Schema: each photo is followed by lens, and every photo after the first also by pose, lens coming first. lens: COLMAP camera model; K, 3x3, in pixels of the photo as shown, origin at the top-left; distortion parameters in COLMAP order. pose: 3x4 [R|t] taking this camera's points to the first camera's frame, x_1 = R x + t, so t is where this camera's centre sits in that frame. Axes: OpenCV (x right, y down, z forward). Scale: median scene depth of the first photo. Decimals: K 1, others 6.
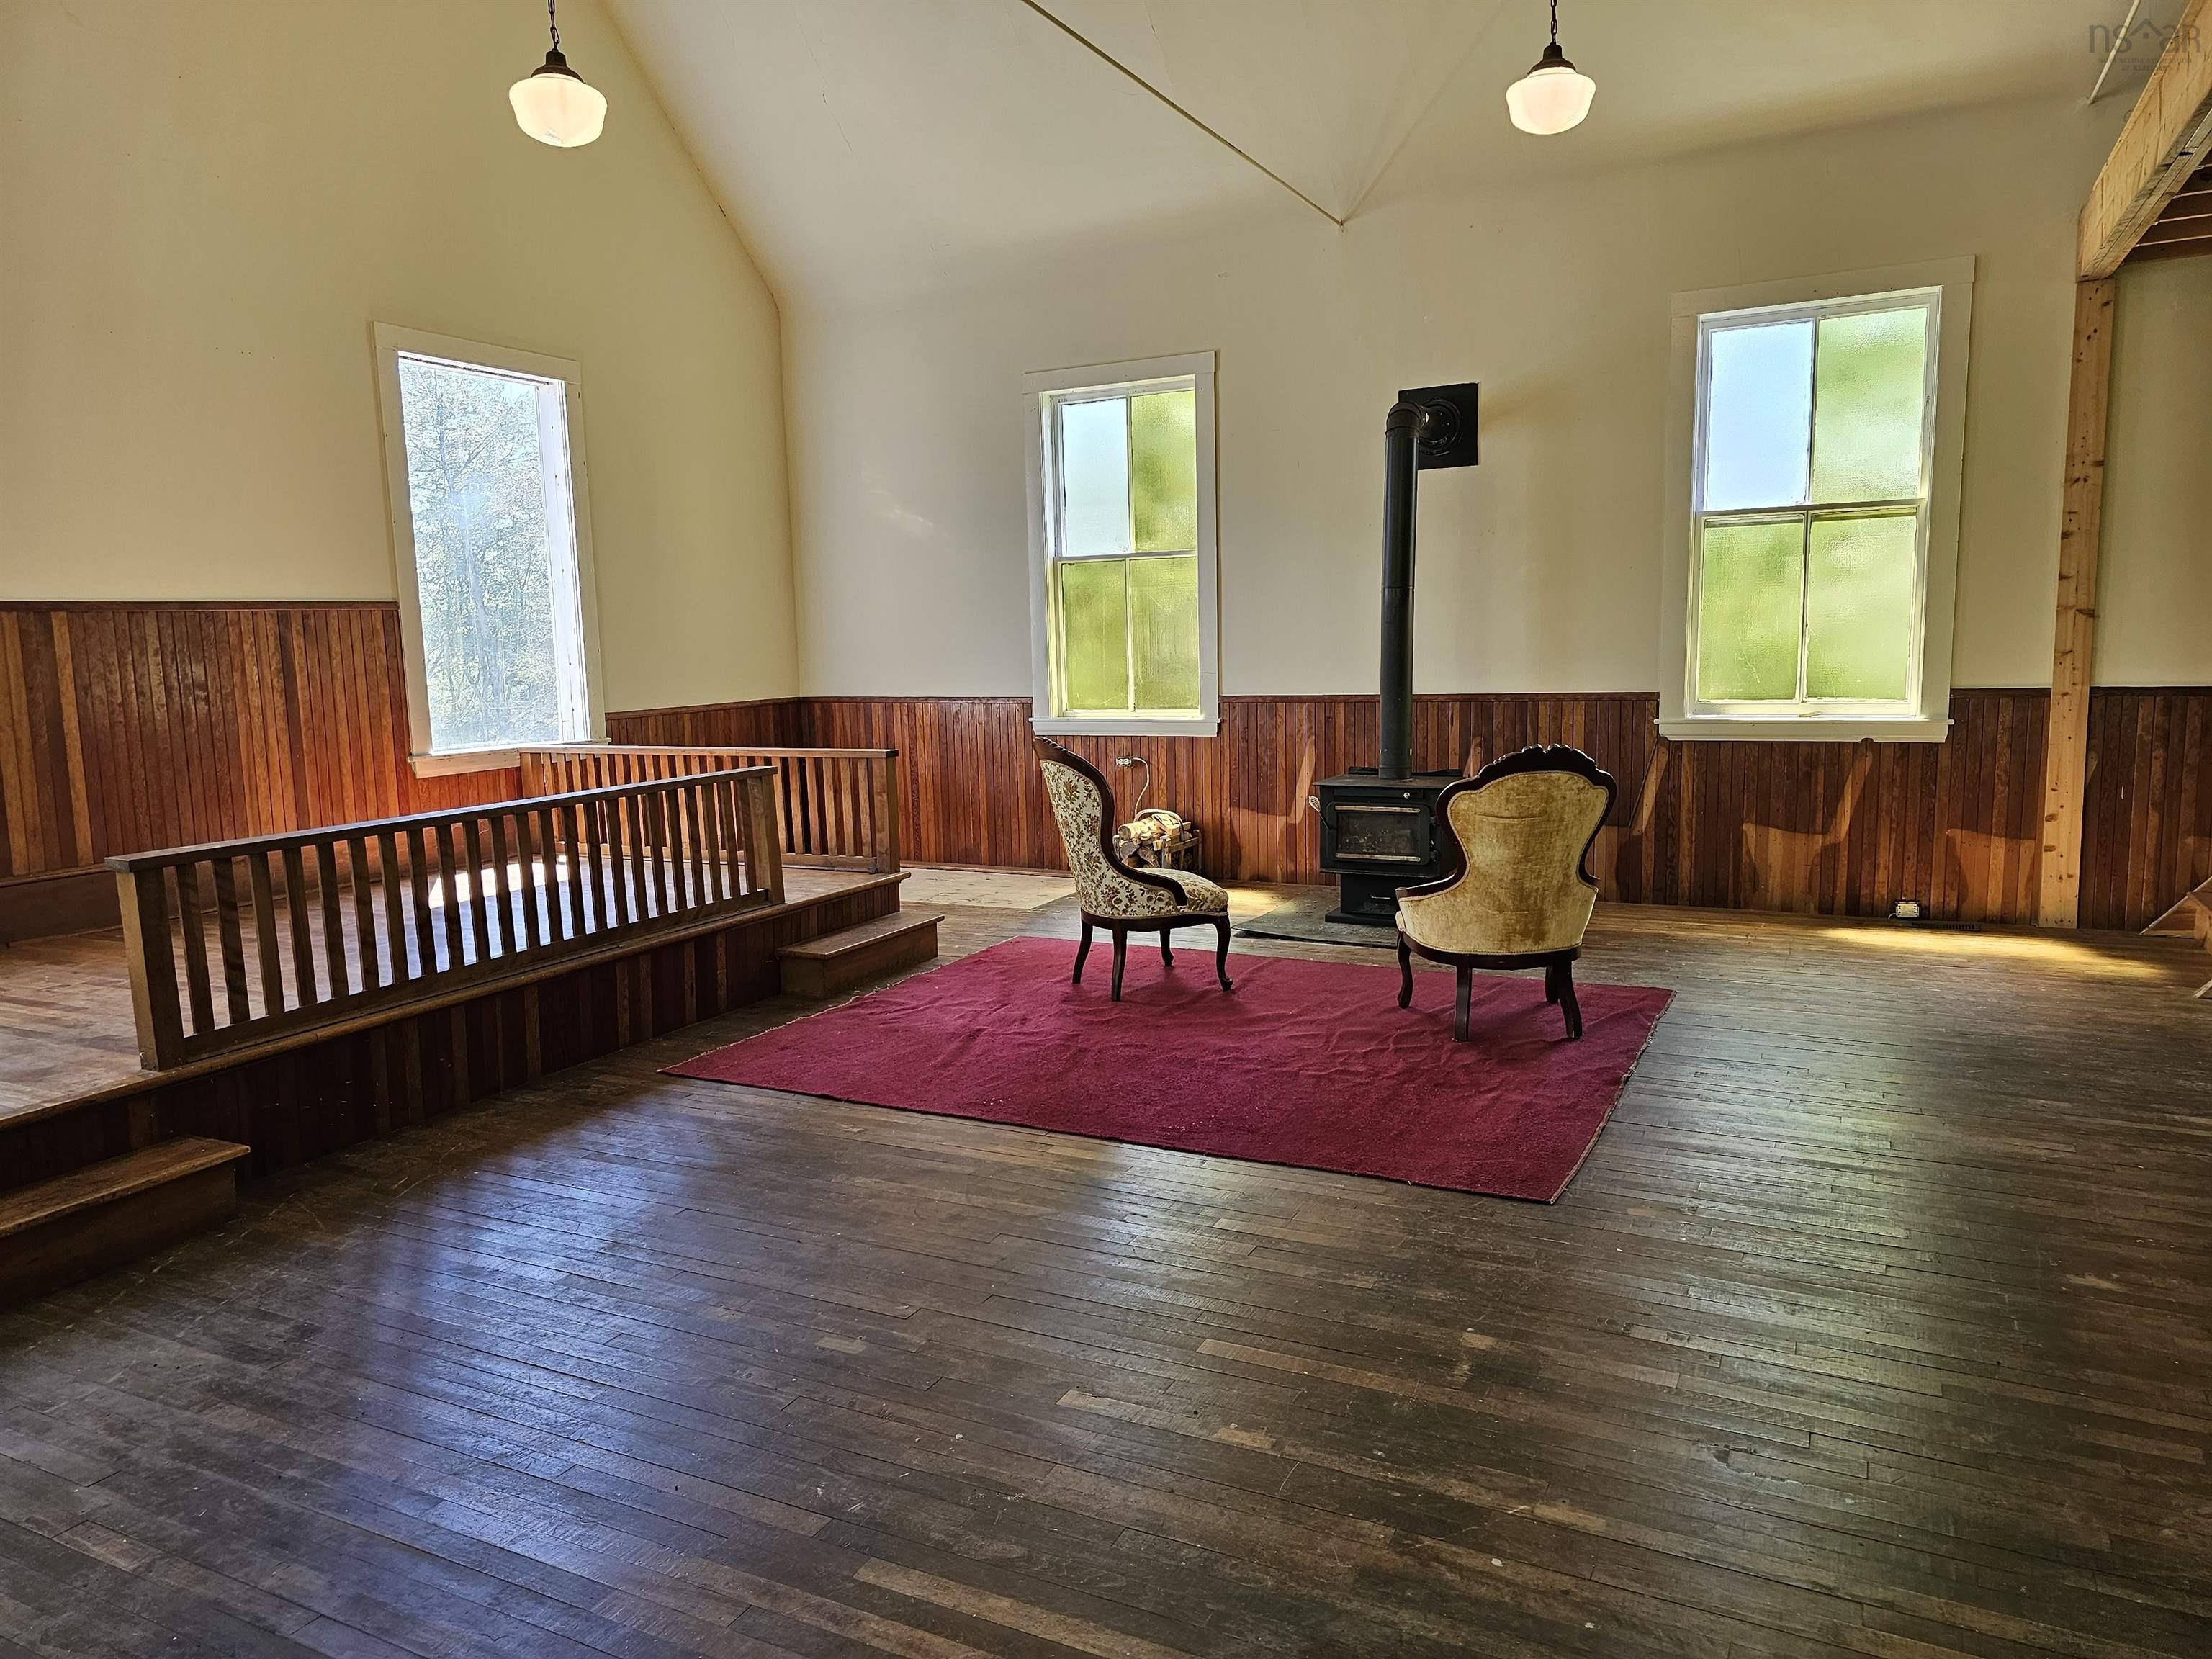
lens RADIAL K [[1465.4, 0, 1115.6], [0, 1465.4, 814.0], [0, 0, 1]] dist [0.071618, -0.069531]
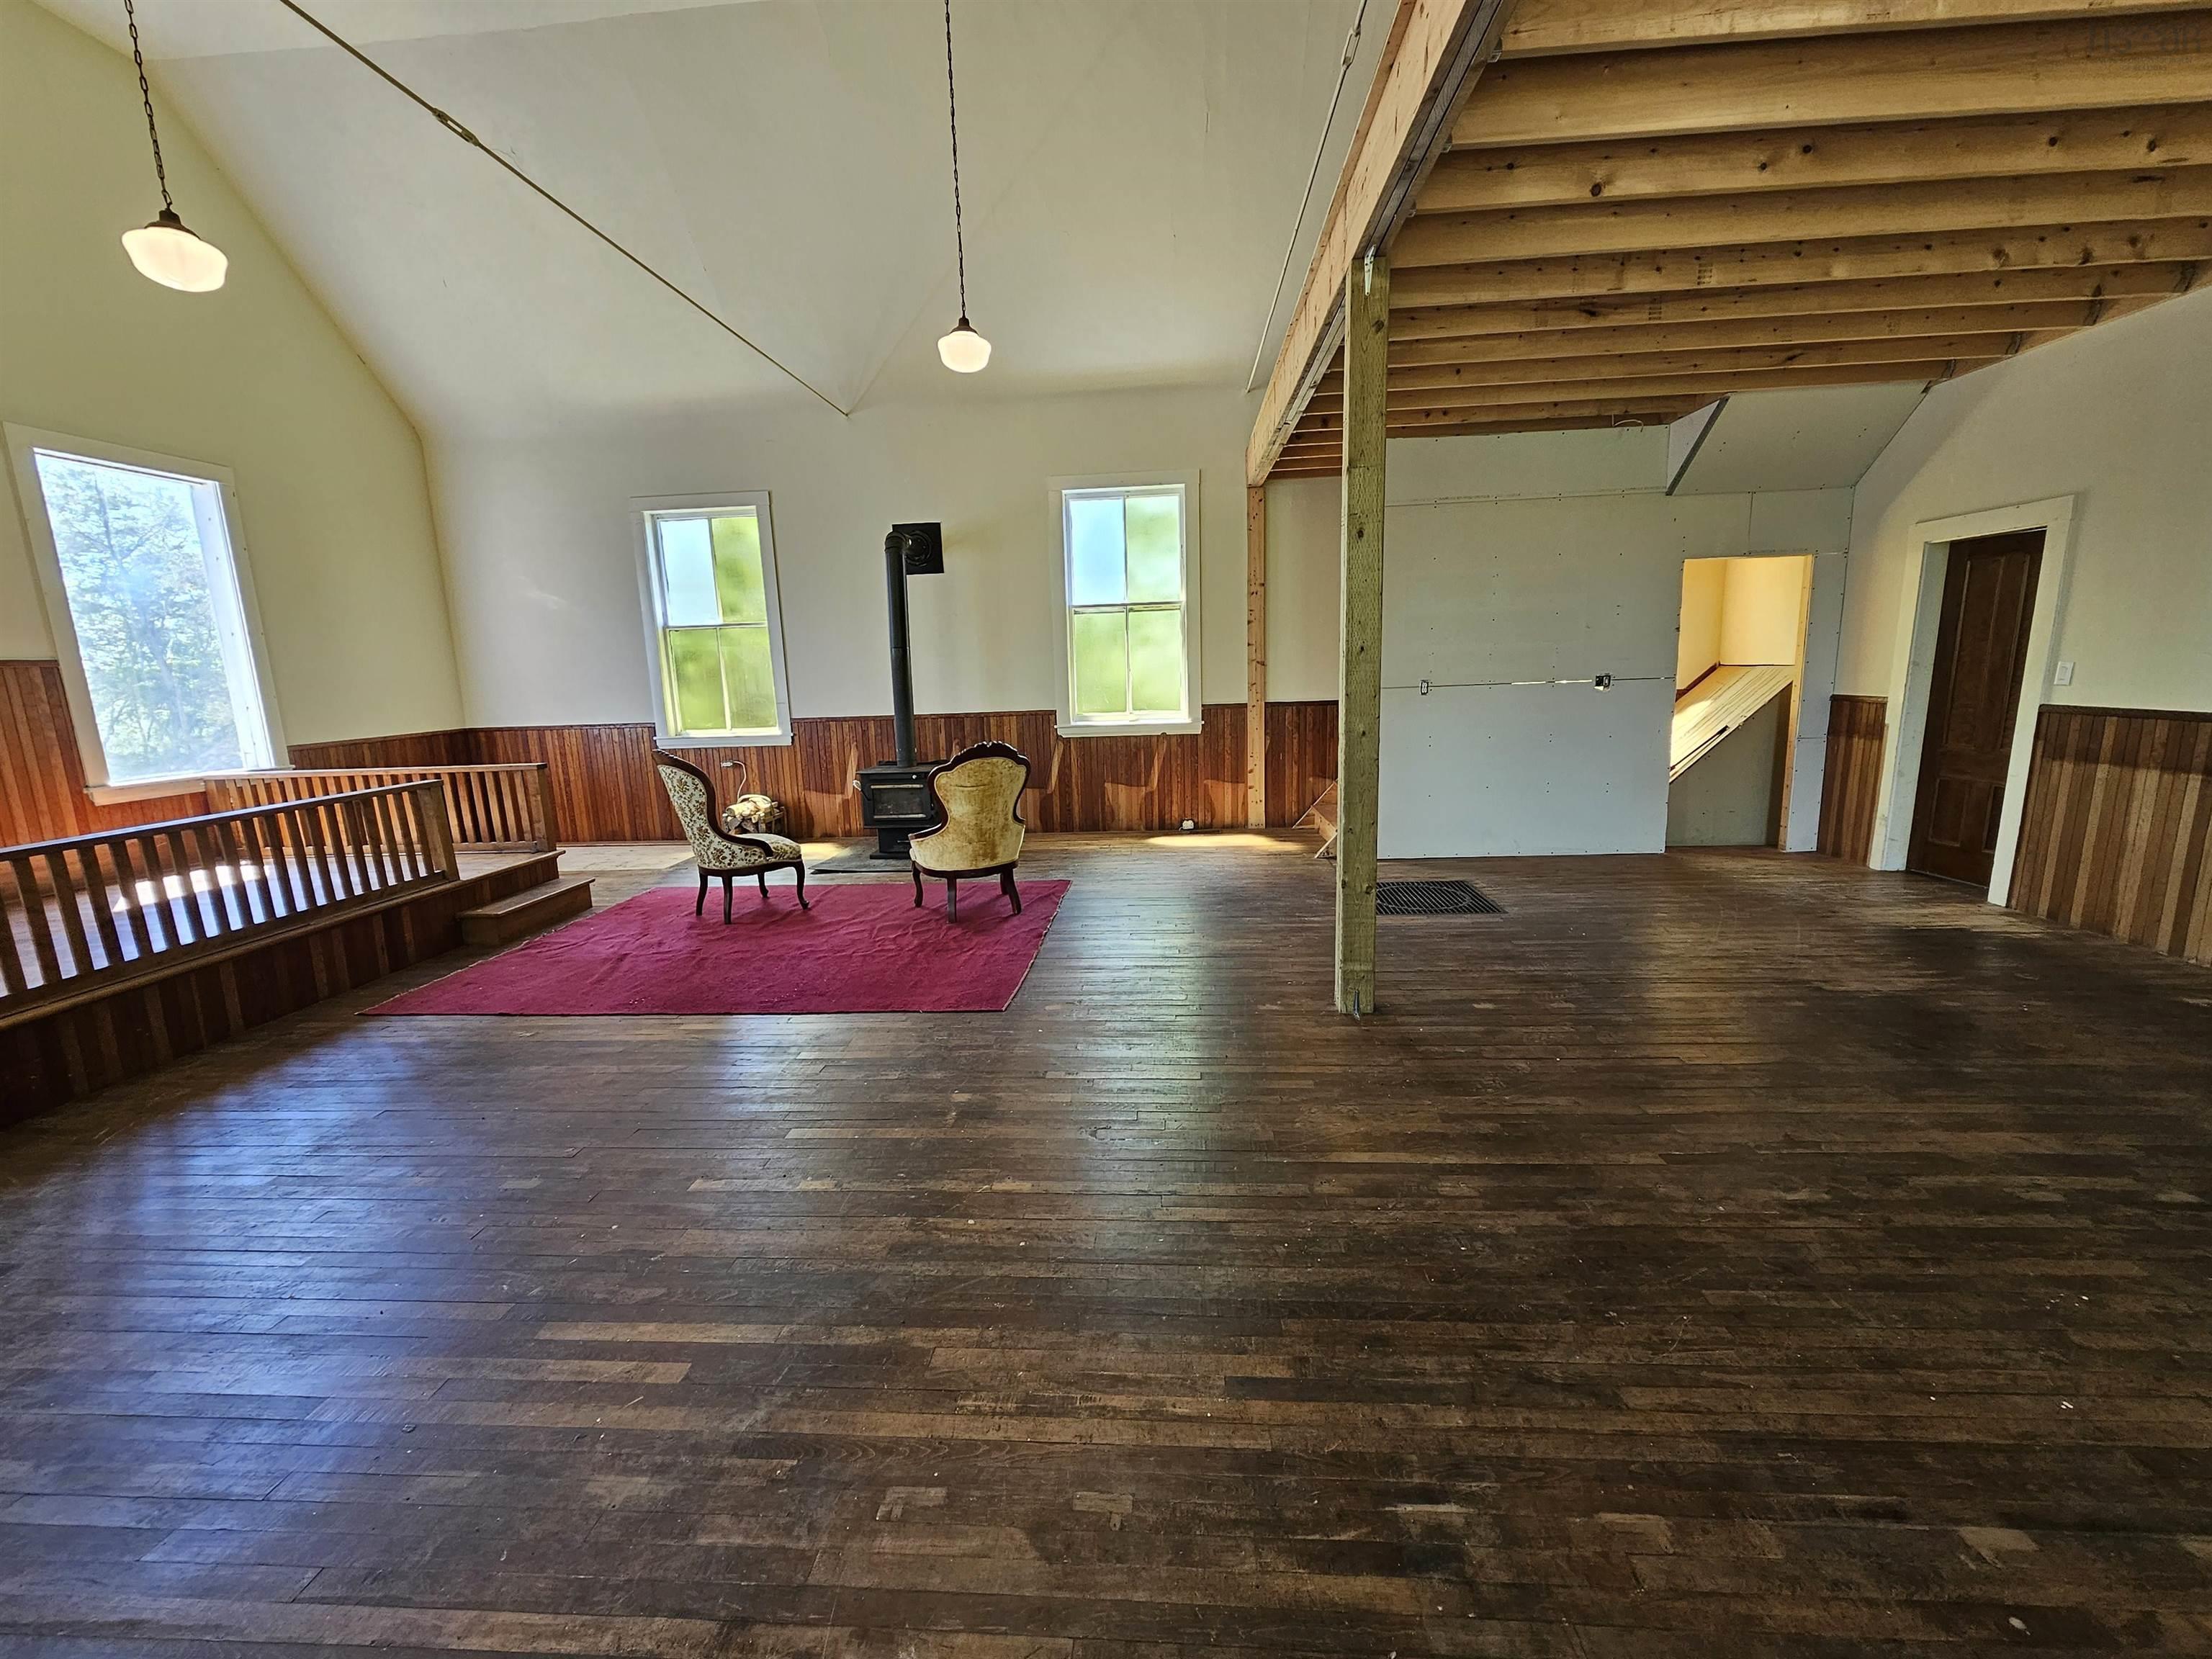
lens RADIAL K [[901.4, 0, 1106.0], [0, 901.4, 829.5], [0, 0, 1]] dist [0.000906, 0.000671]
pose [[0.923327, -0.074390, 0.376741, 0.019466], [0.057606, 0.996788, 0.055638, 0.002544], [-0.379669, -0.029670, 0.924646, -0.001022]]
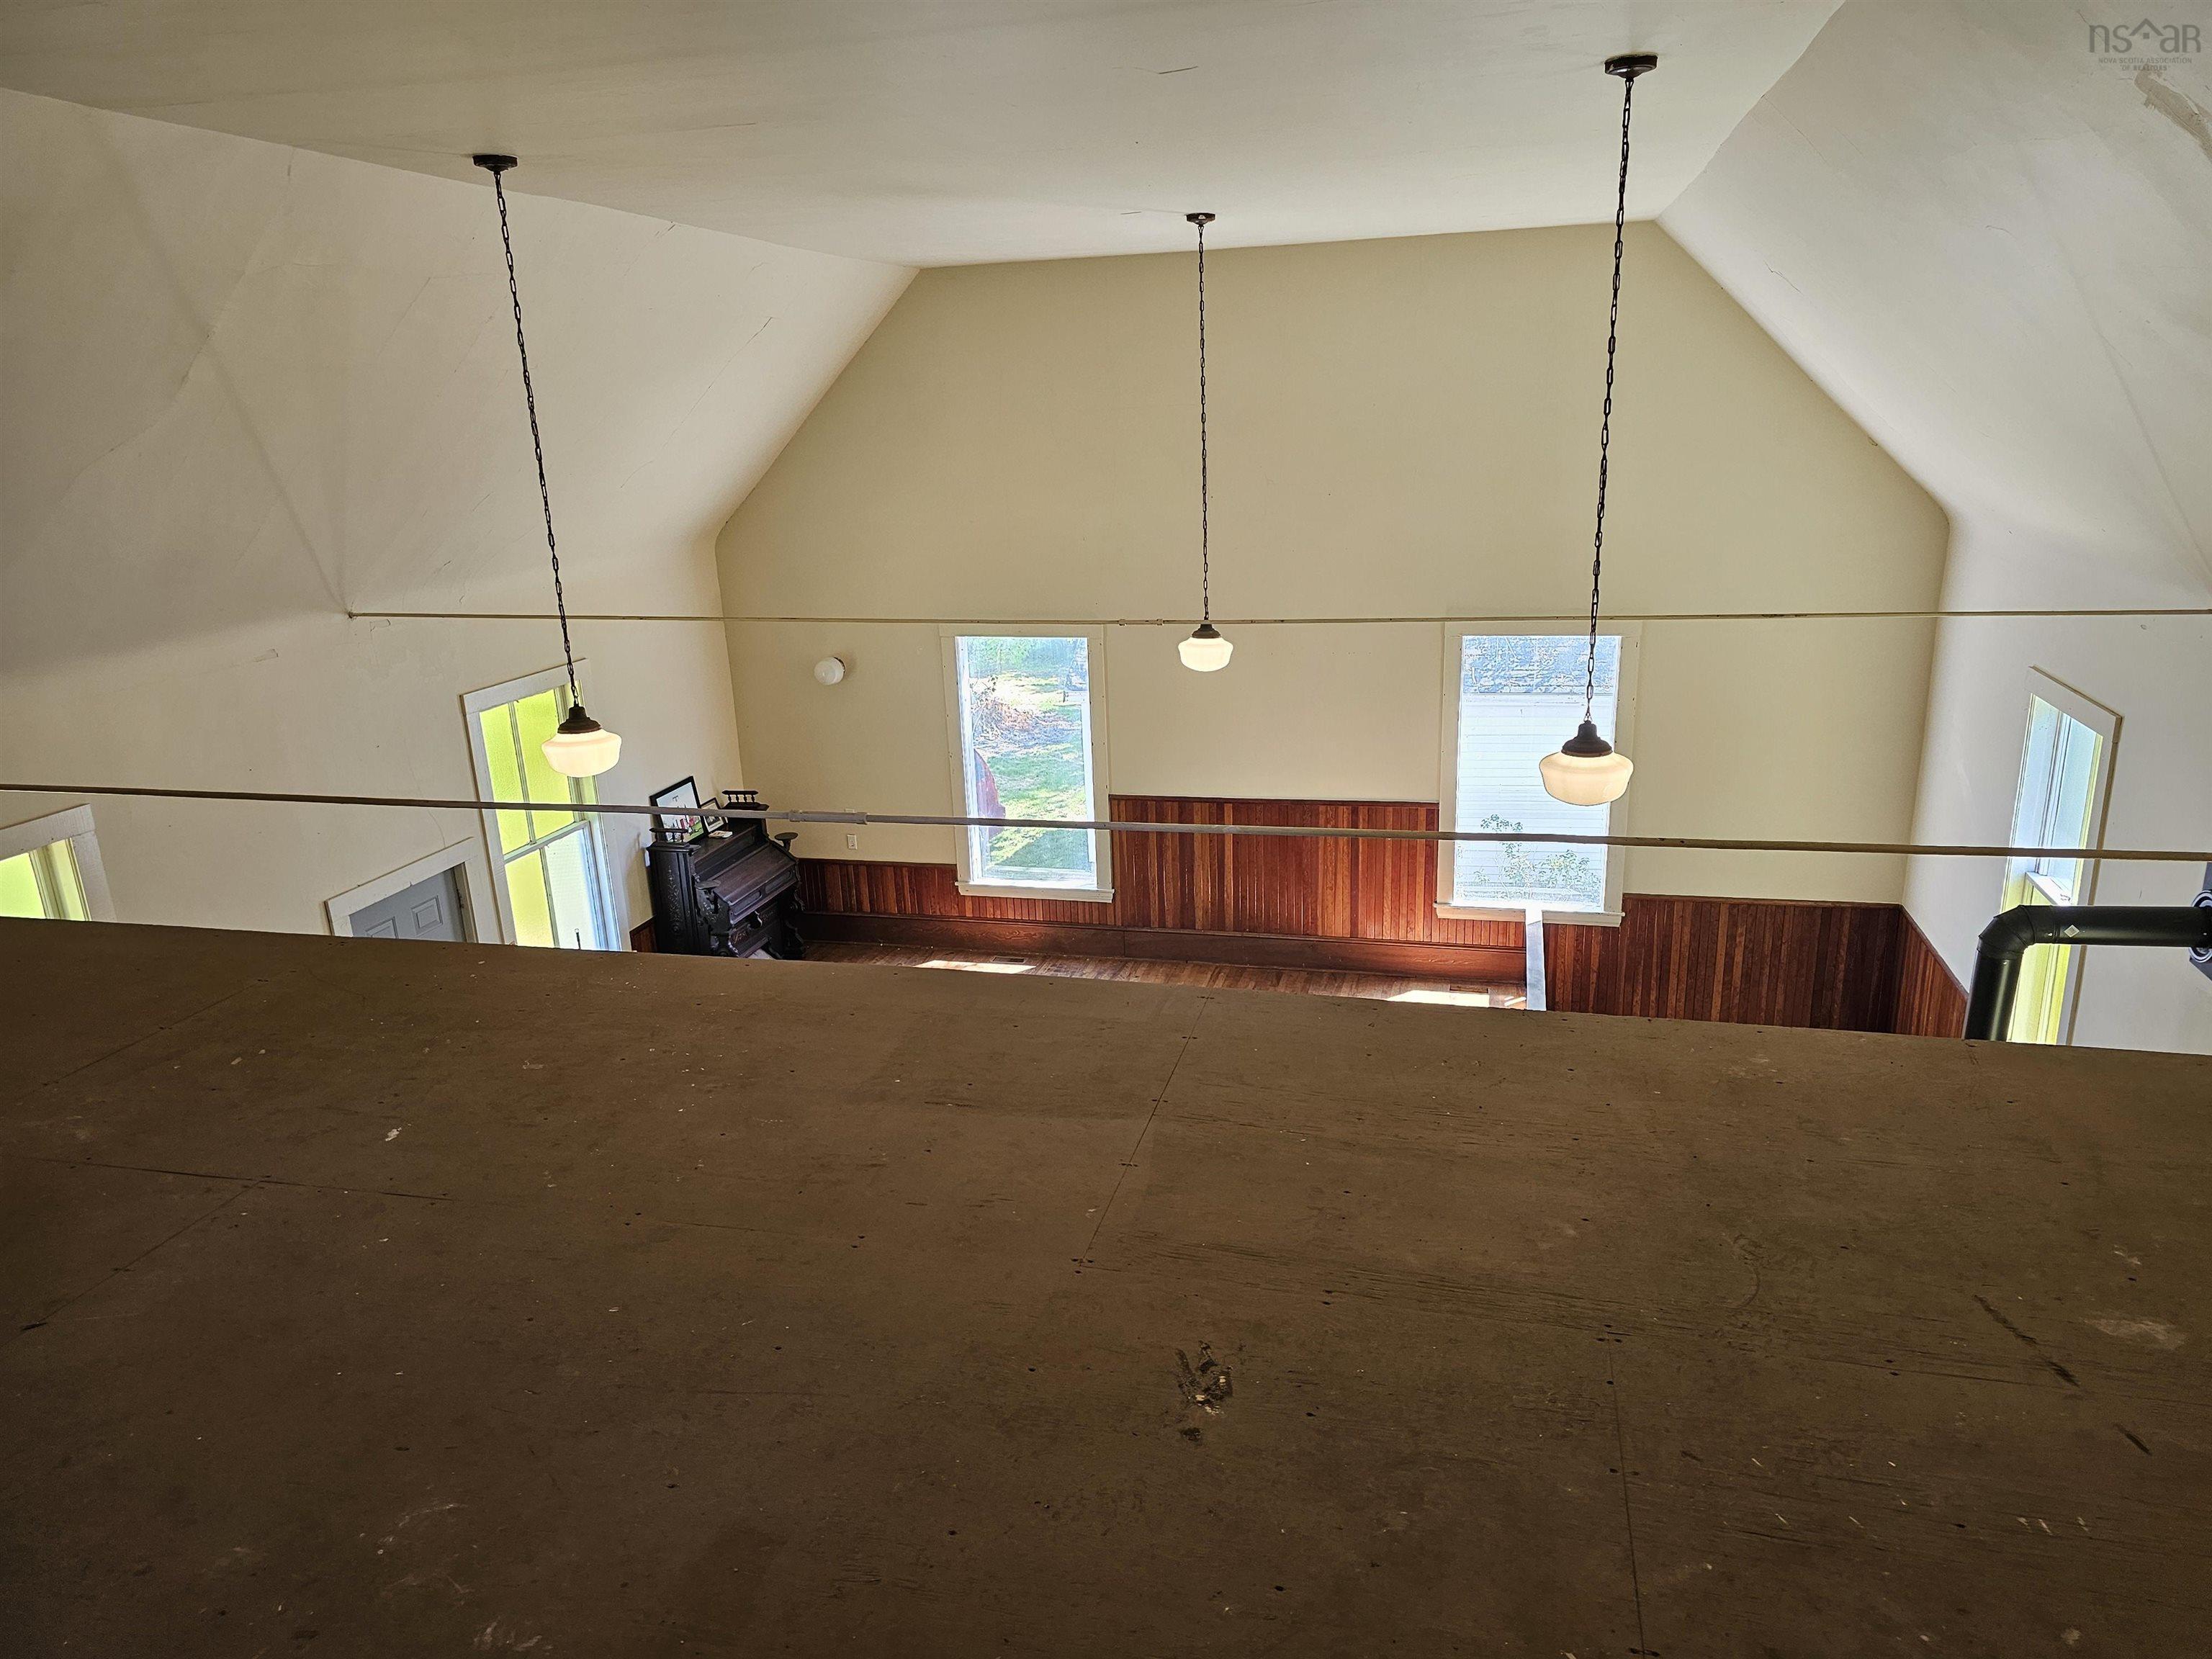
lens RADIAL K [[1491.3, 0, 1106.0], [0, 1491.3, 829.5], [0, 0, 1]] dist [0.080769, -0.065025]
pose [[0.214856, 0.296993, -0.930393, 1.145535], [-0.091589, 0.954571, 0.283560, -0.702727], [0.972342, 0.024289, 0.232297, 0.472029]]
